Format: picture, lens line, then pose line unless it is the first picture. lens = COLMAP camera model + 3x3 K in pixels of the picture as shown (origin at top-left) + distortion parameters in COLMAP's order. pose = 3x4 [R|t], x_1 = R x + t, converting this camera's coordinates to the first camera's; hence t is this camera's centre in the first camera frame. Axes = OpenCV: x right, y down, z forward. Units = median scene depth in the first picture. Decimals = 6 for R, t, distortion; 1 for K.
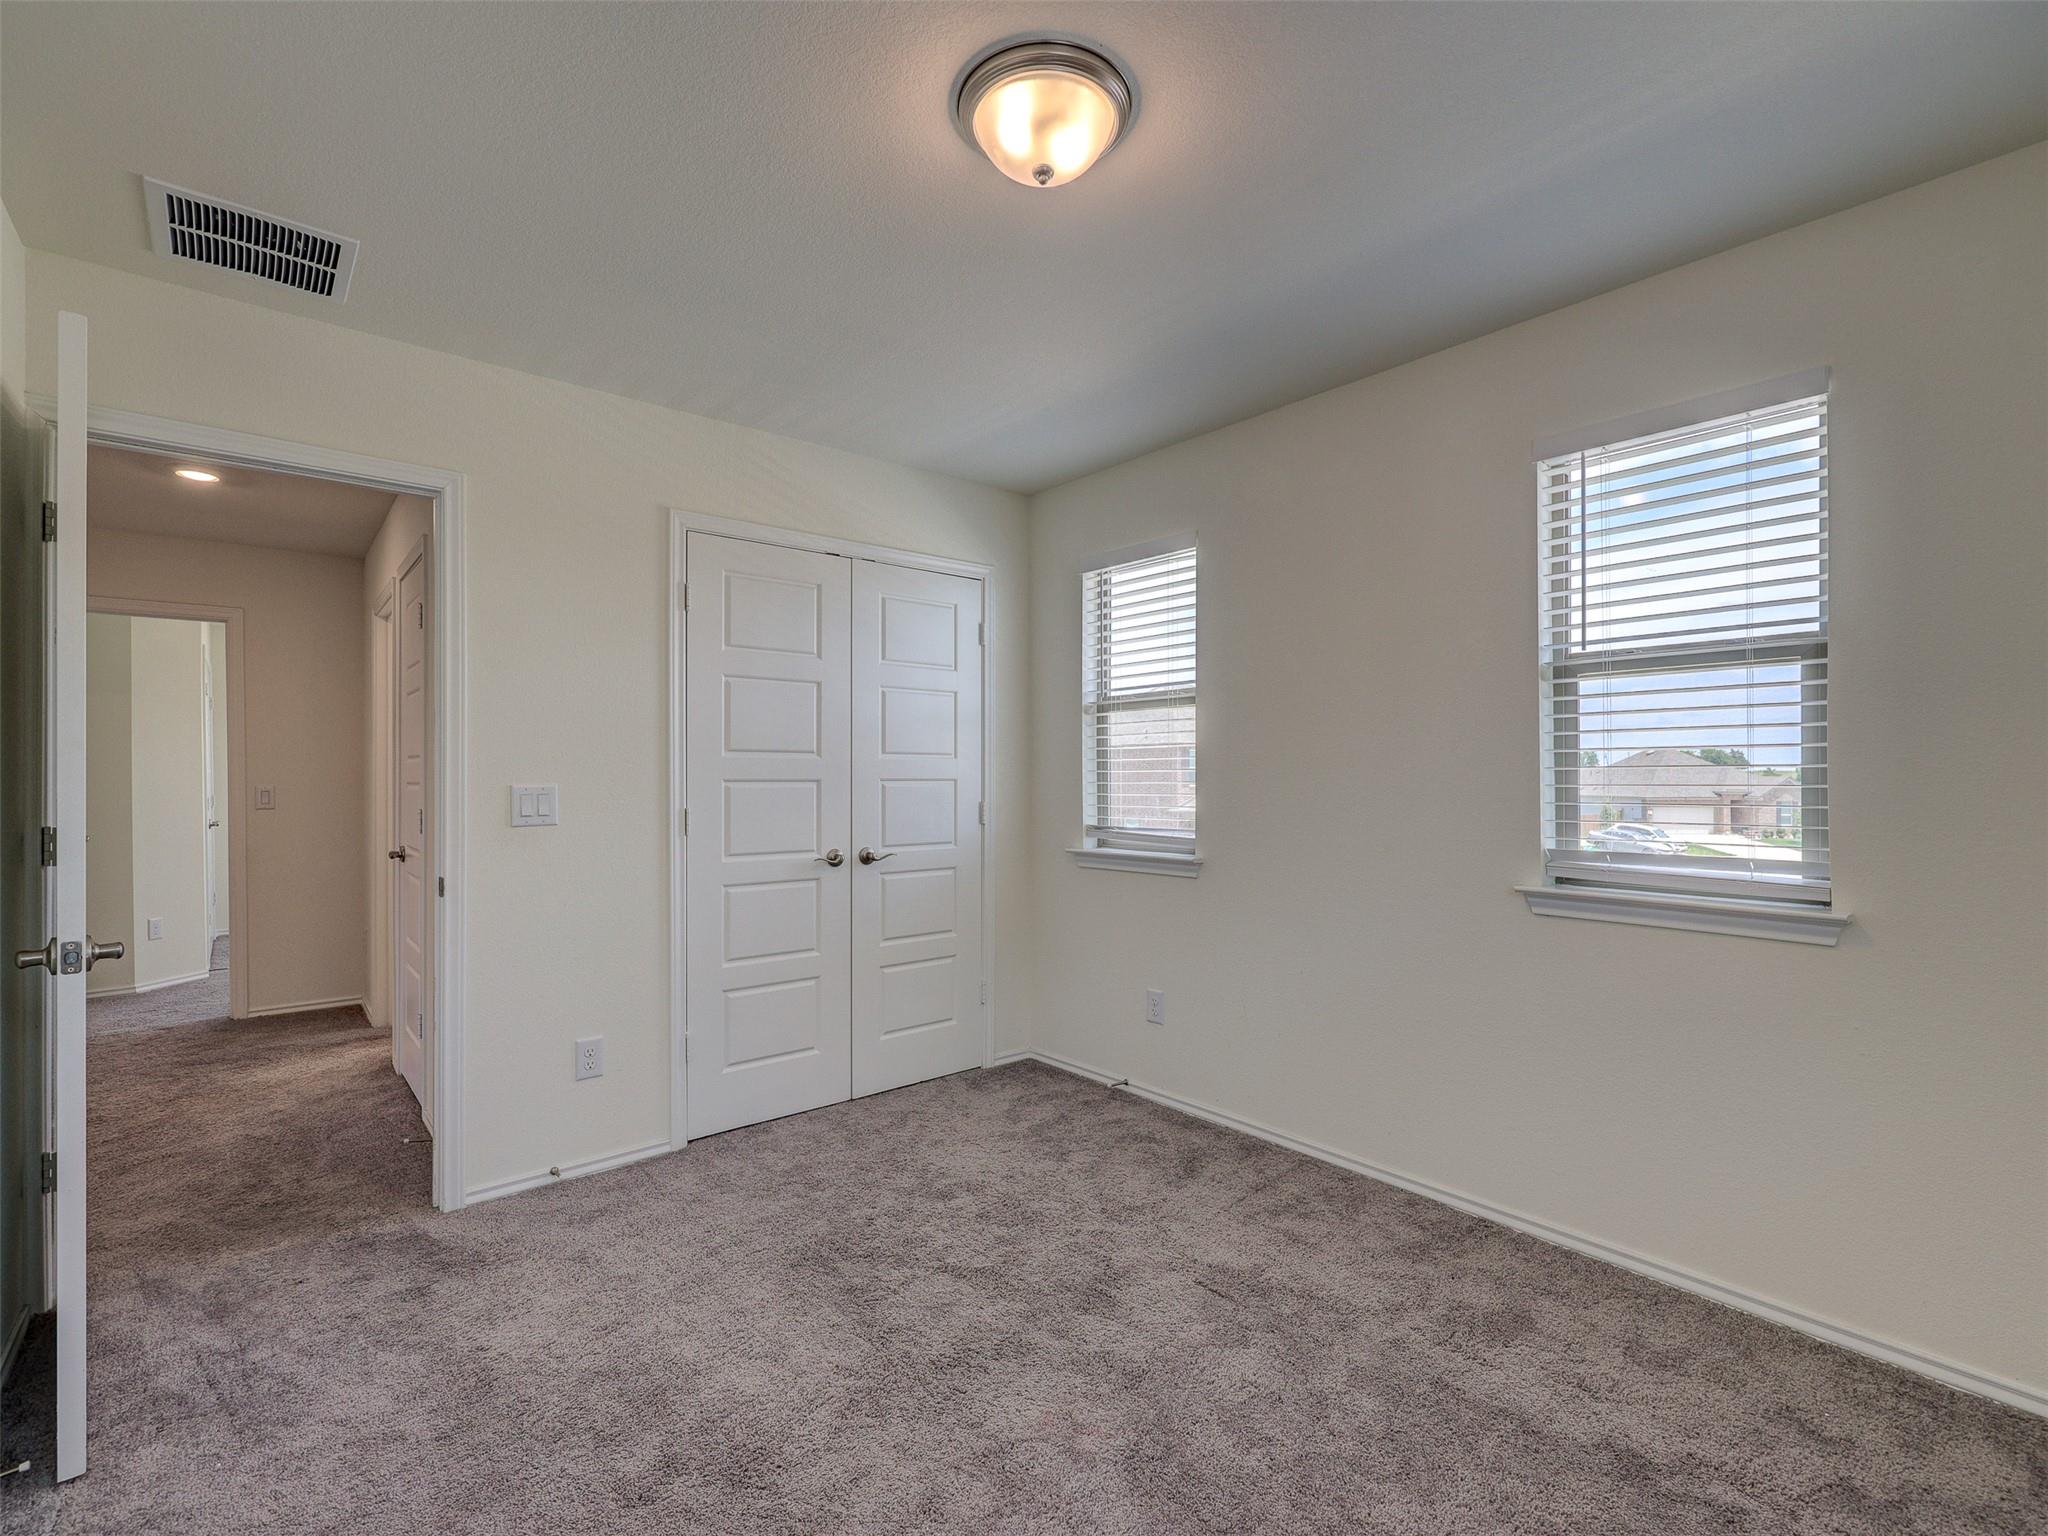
lens RADIAL K [[922.2, 0, 1023.4], [0, 922.2, 777.0], [0, 0, 1]] dist [0.000640, 0.000308]
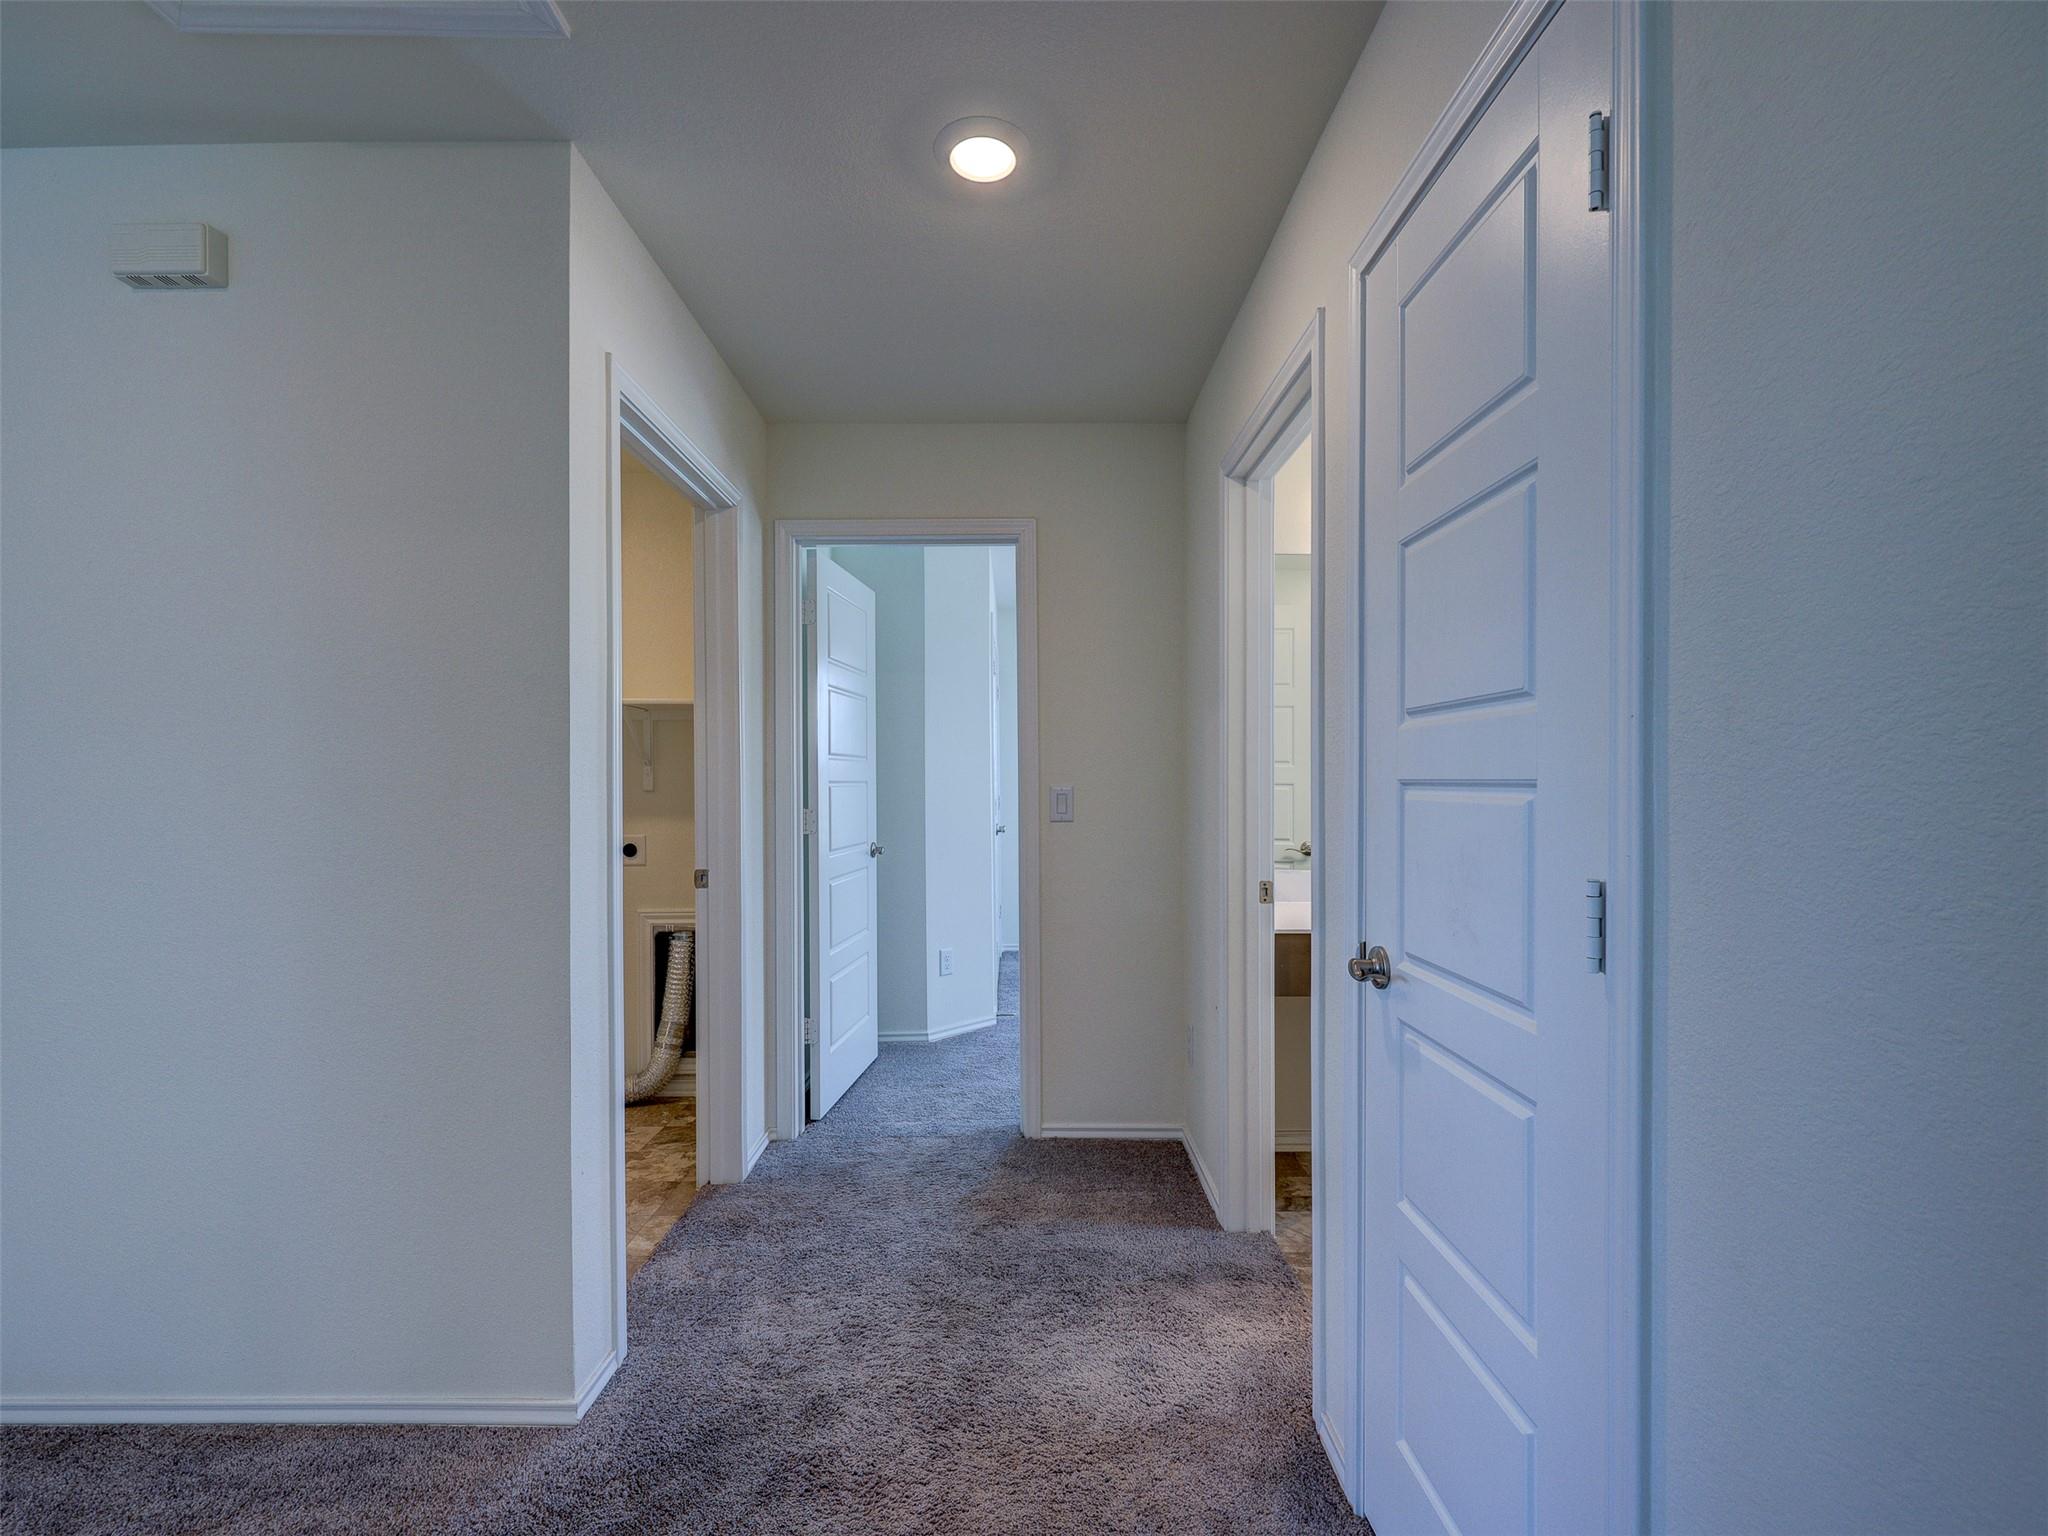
lens RADIAL K [[922.2, 0, 1023.4], [0, 922.2, 777.0], [0, 0, 1]] dist [0.000640, 0.000308]
pose [[0.770063, 0.001385, -0.637966, -0.409568], [-0.002518, 0.999996, -0.000868, 0.003637], [0.637962, 0.002275, 0.770064, 0.460754]]
